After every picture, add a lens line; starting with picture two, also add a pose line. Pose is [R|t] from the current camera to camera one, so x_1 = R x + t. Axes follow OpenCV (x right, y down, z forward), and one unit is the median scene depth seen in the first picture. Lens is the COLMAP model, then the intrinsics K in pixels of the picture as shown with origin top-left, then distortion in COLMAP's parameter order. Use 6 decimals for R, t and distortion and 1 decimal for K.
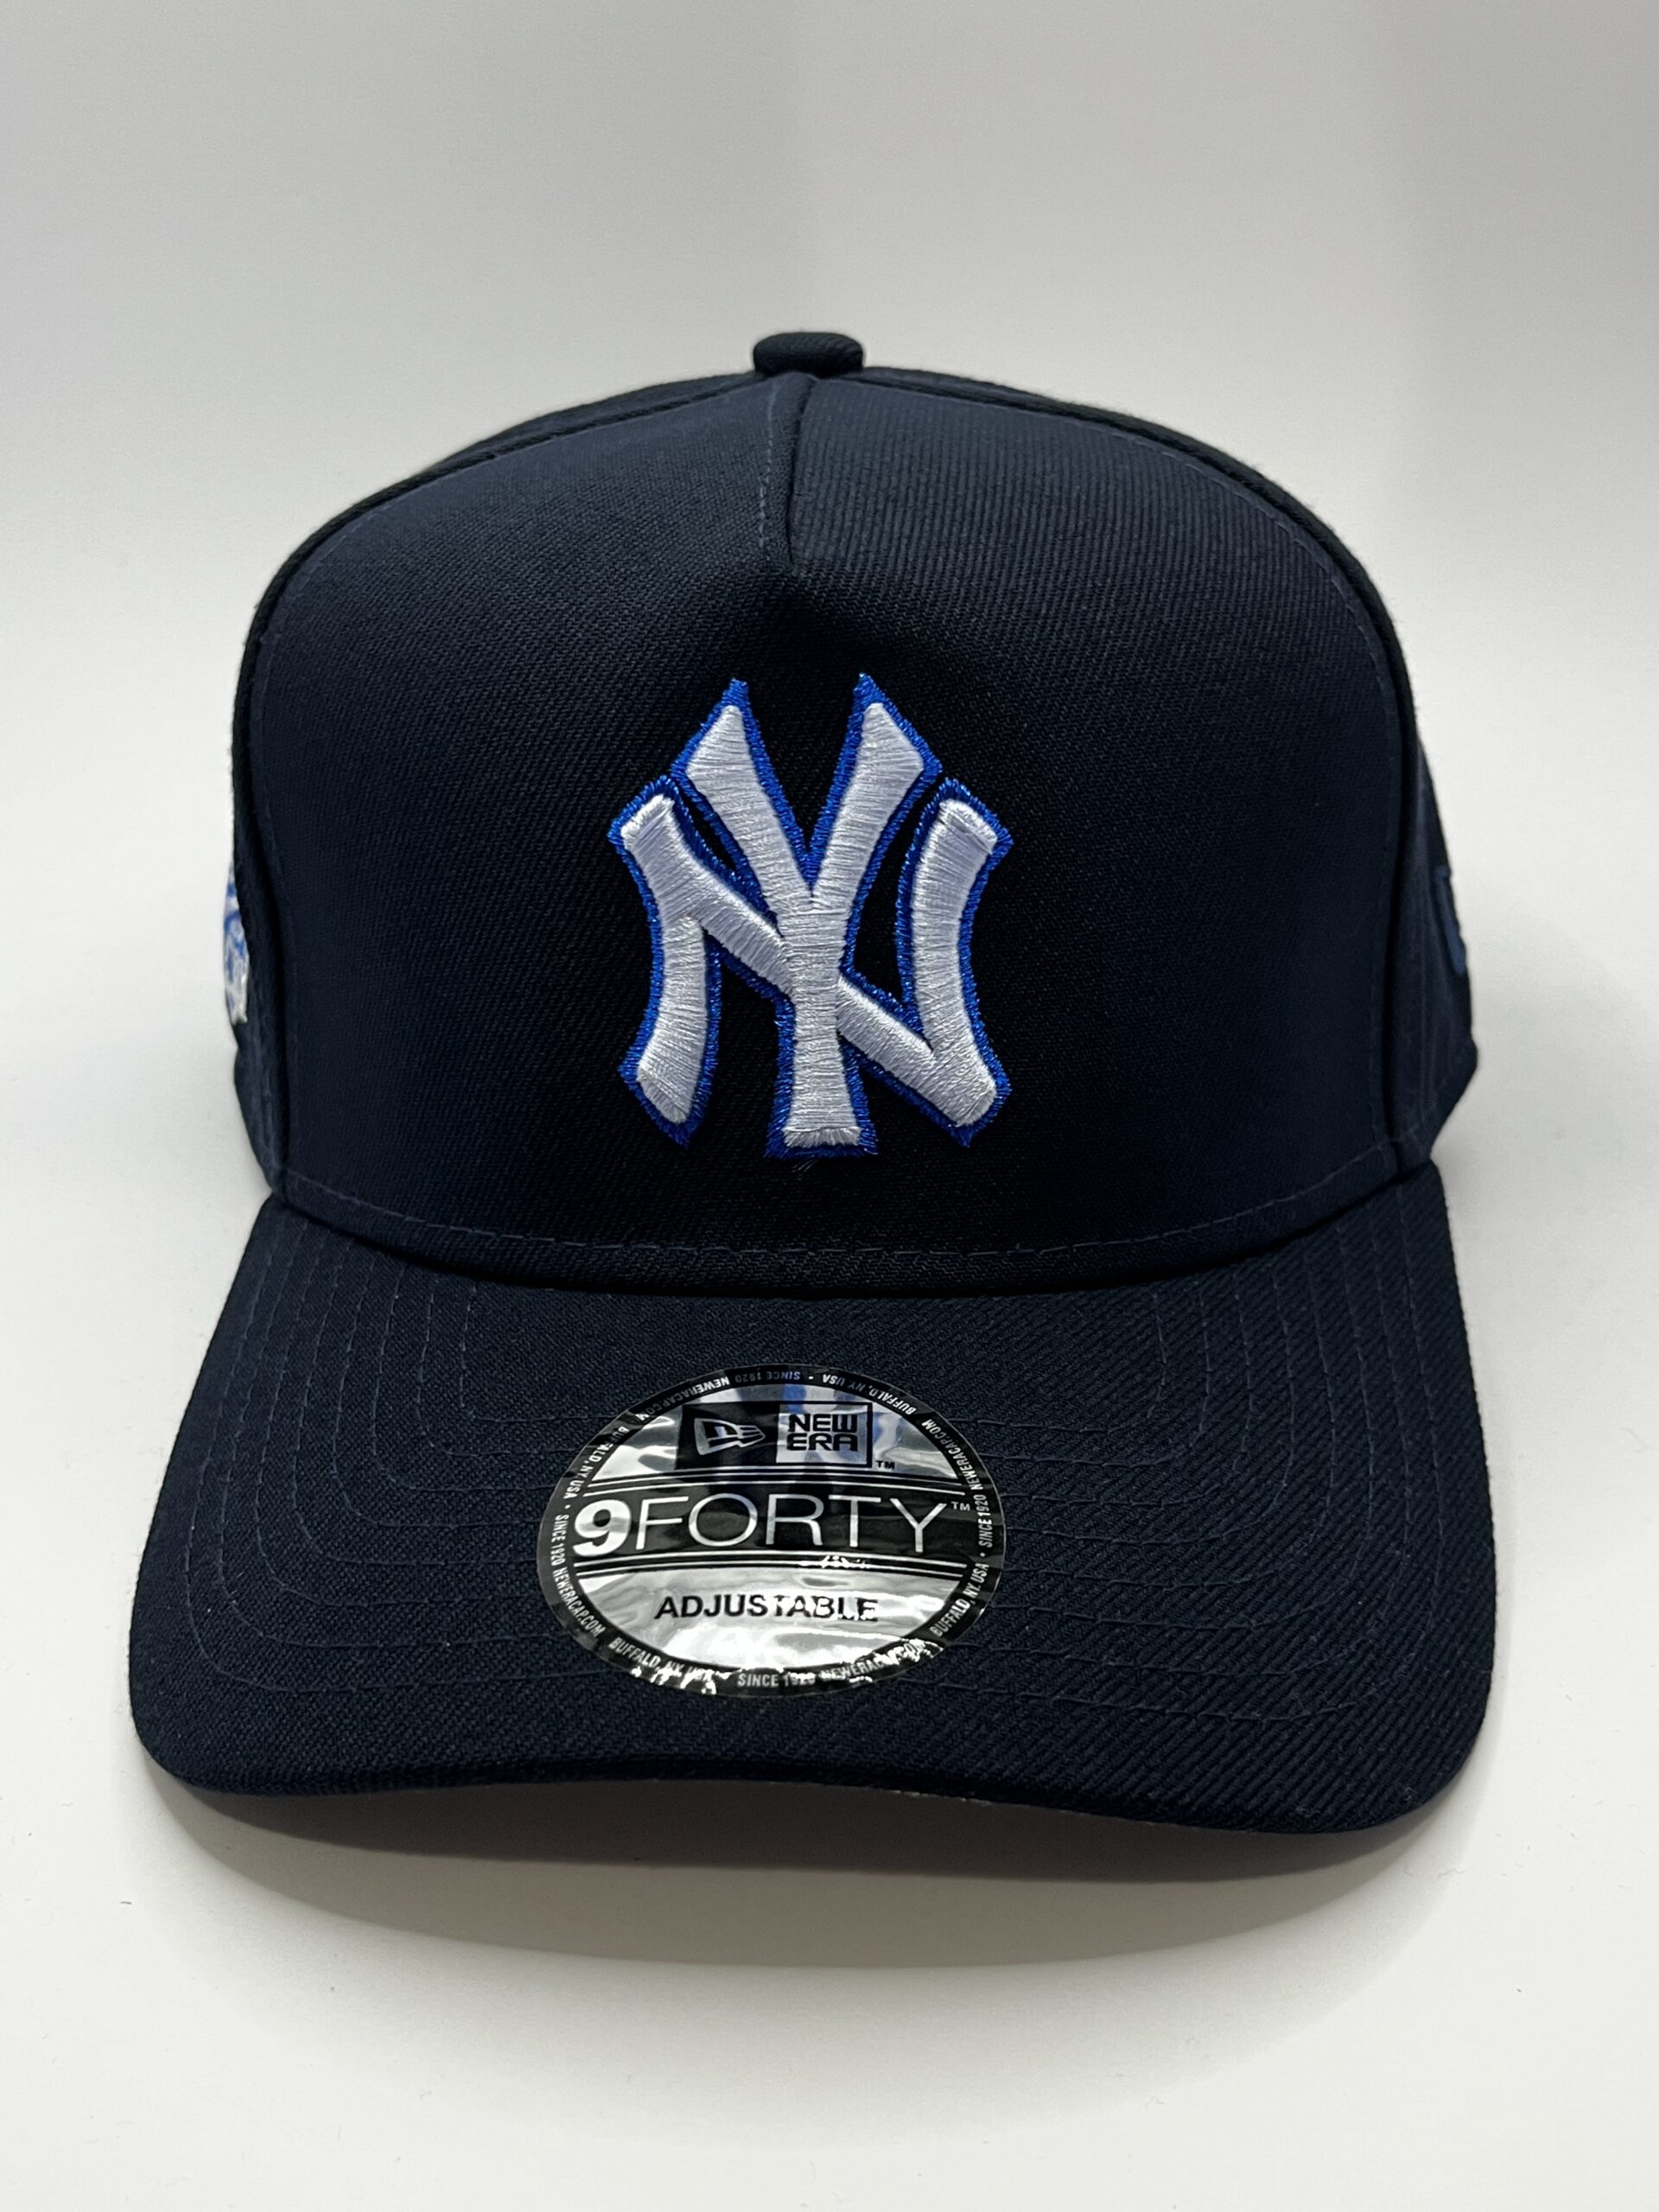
lens RADIAL K [[2296.6, 0, 836.5], [0, 2296.6, 1110.7], [0, 0, 1]] dist [0.091899, 0.000000]
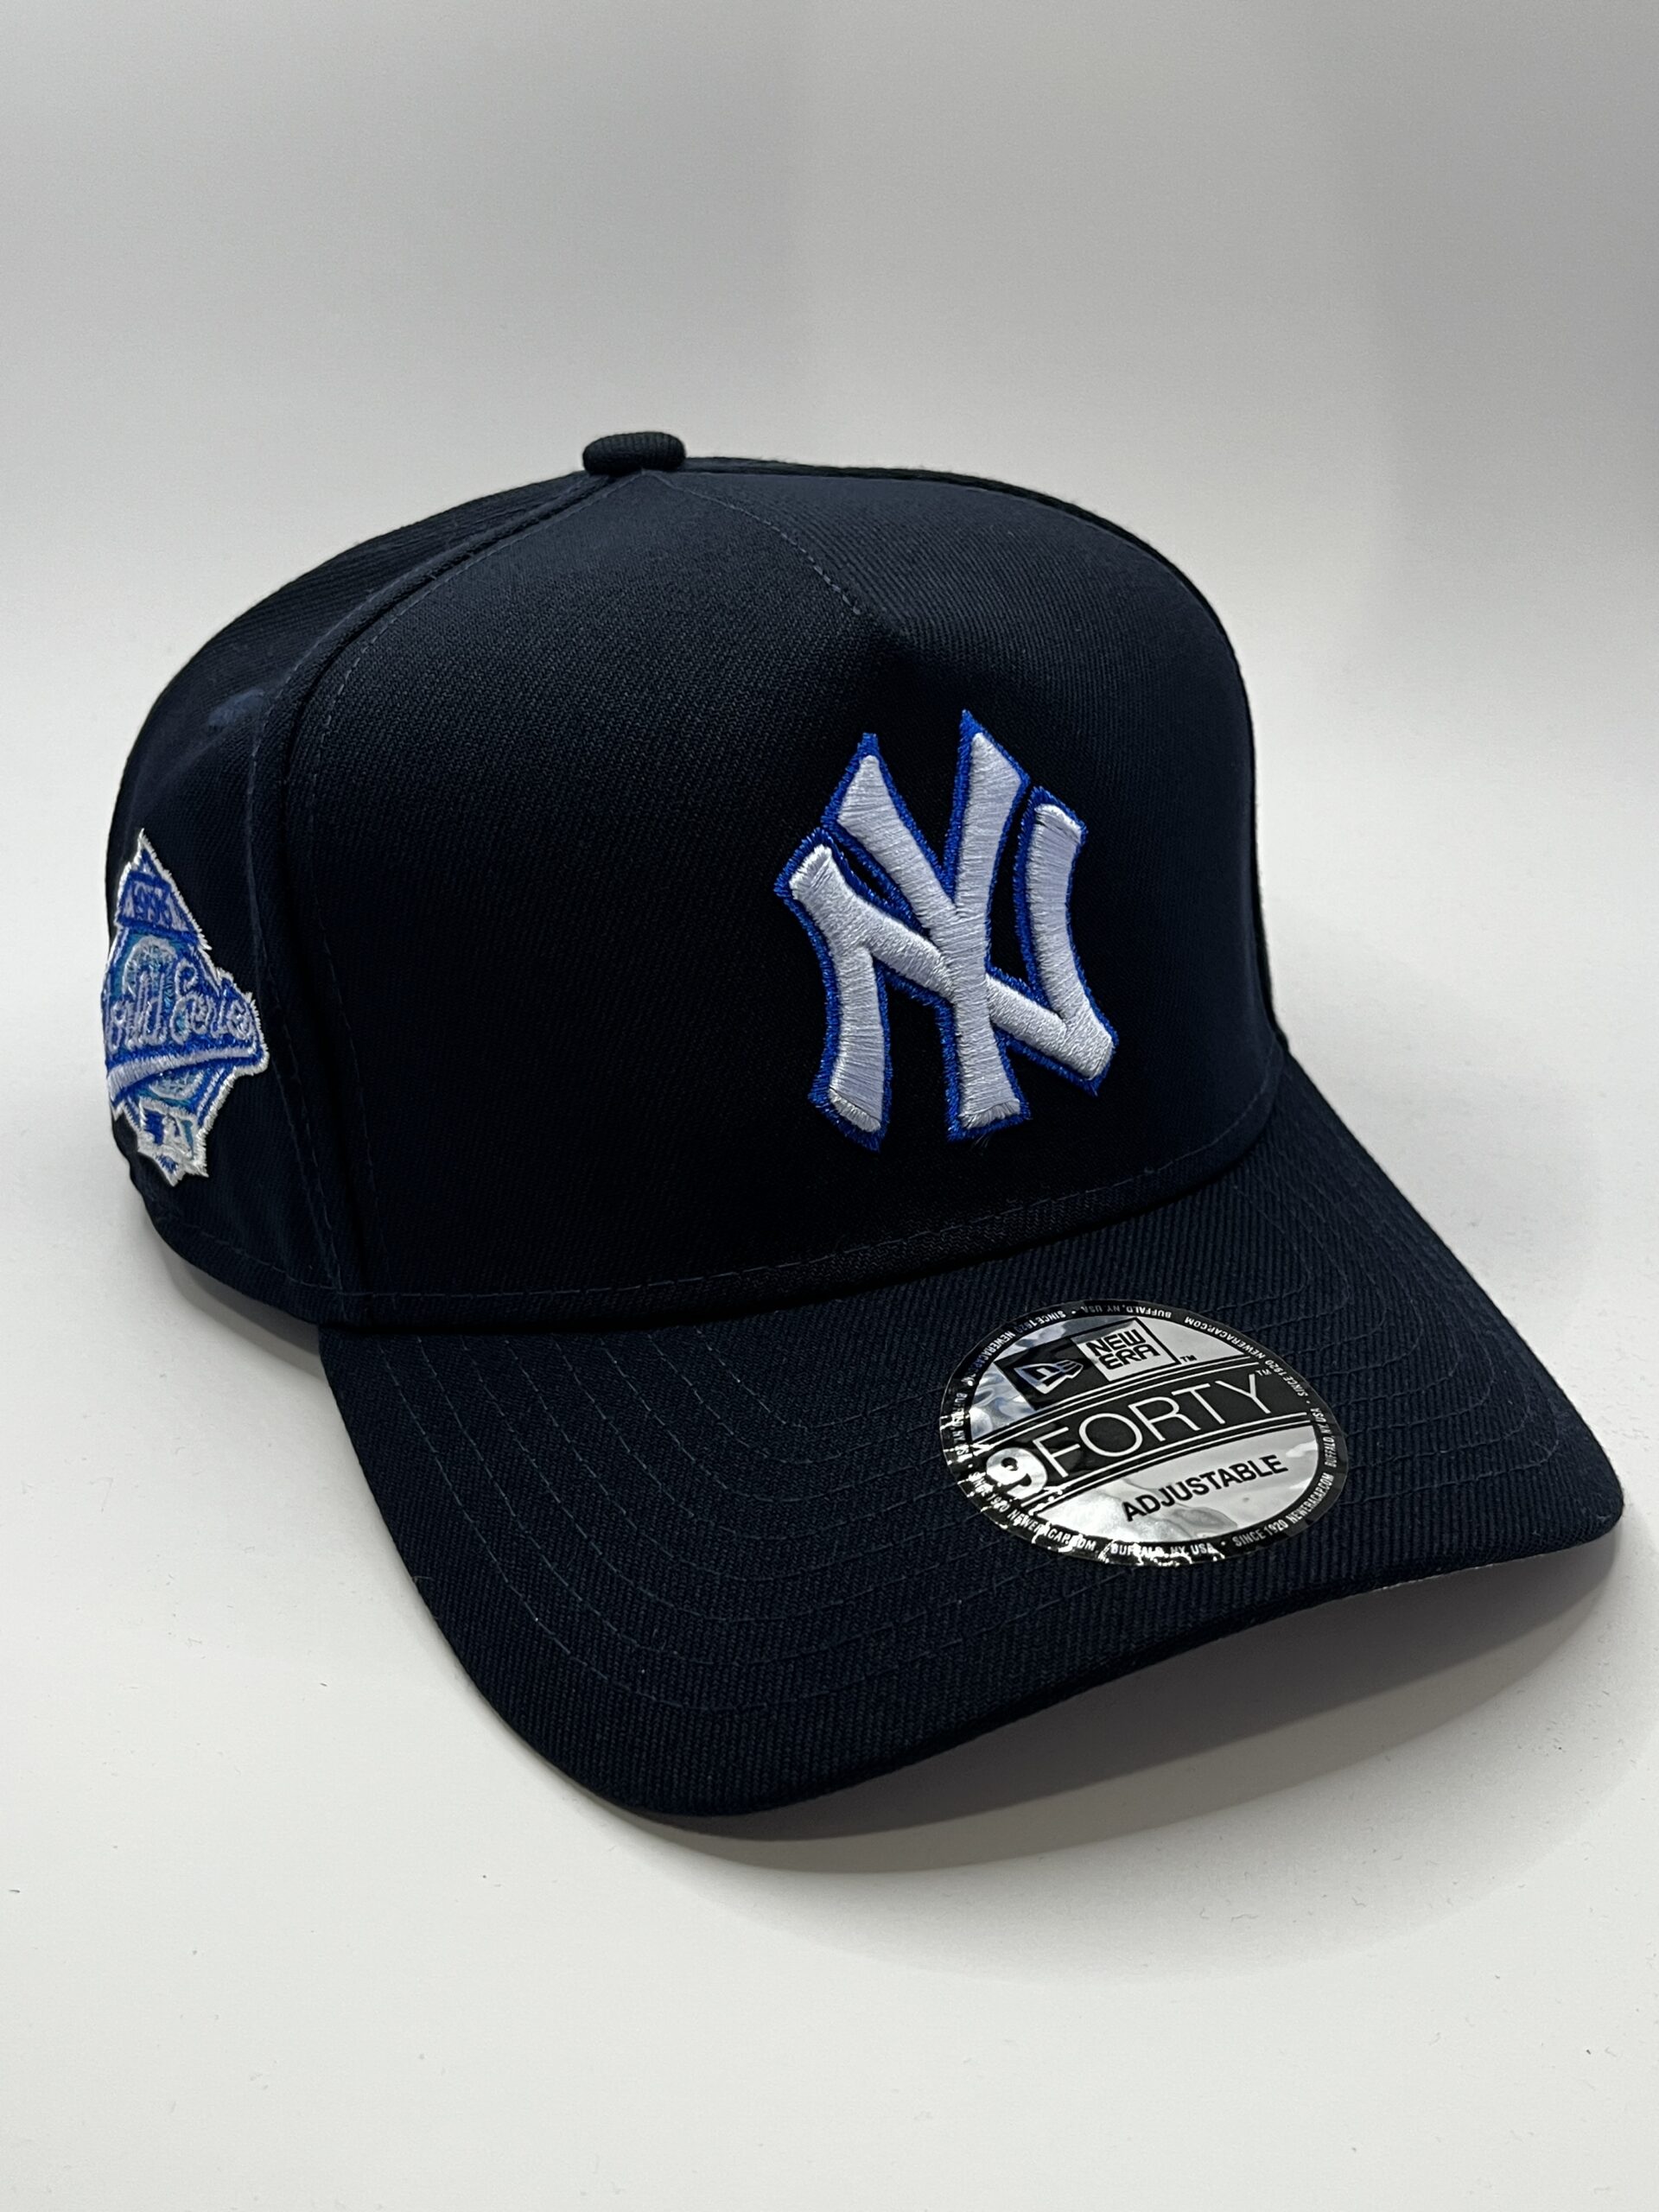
lens RADIAL K [[2296.6, 0, 821.1], [0, 2296.6, 1097.4], [0, 0, 1]] dist [0.091899, 0.000000]
pose [[0.895750, -0.219972, 0.386323, -0.531838], [0.231264, 0.972731, 0.017650, -0.037254], [-0.379670, 0.073533, 0.922195, -0.021955]]
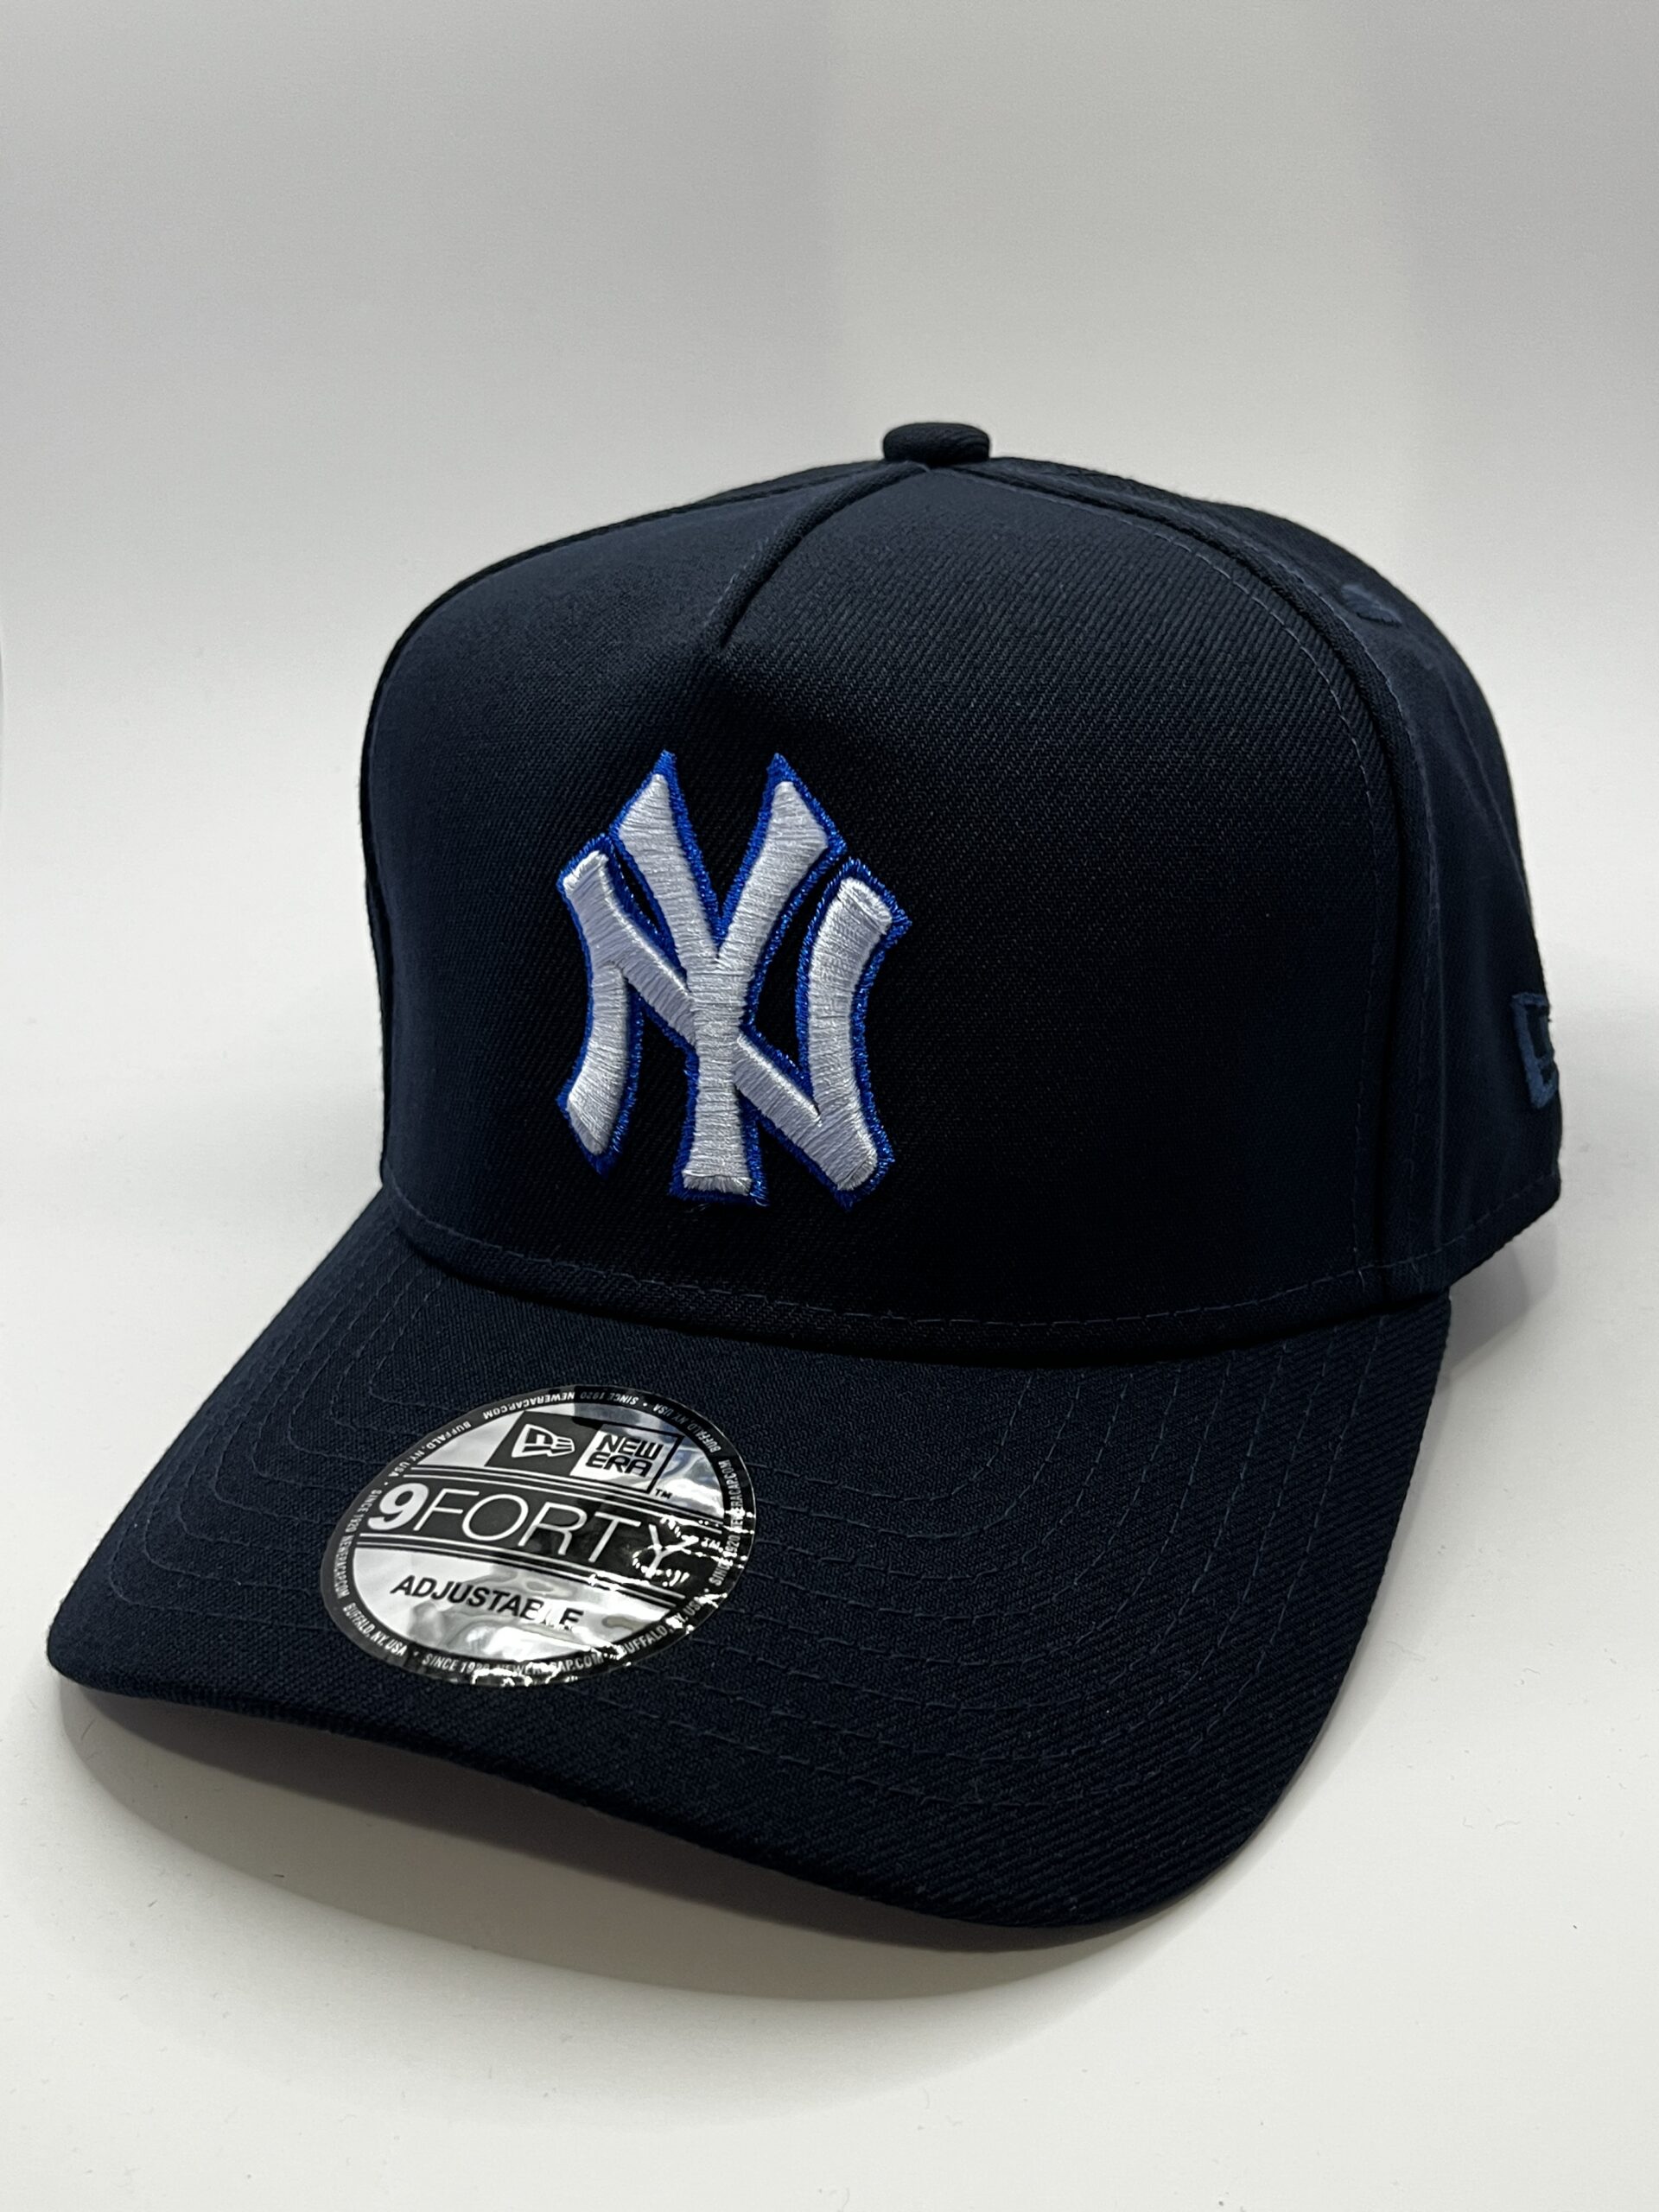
lens RADIAL K [[2296.6, 0, 828.0], [0, 2296.6, 1116.3], [0, 0, 1]] dist [0.091899, 0.000000]
pose [[0.944136, 0.115670, -0.308589, 0.373484], [-0.120437, 0.992714, 0.003623, -0.029948], [0.306759, 0.033745, 0.951189, 0.005363]]
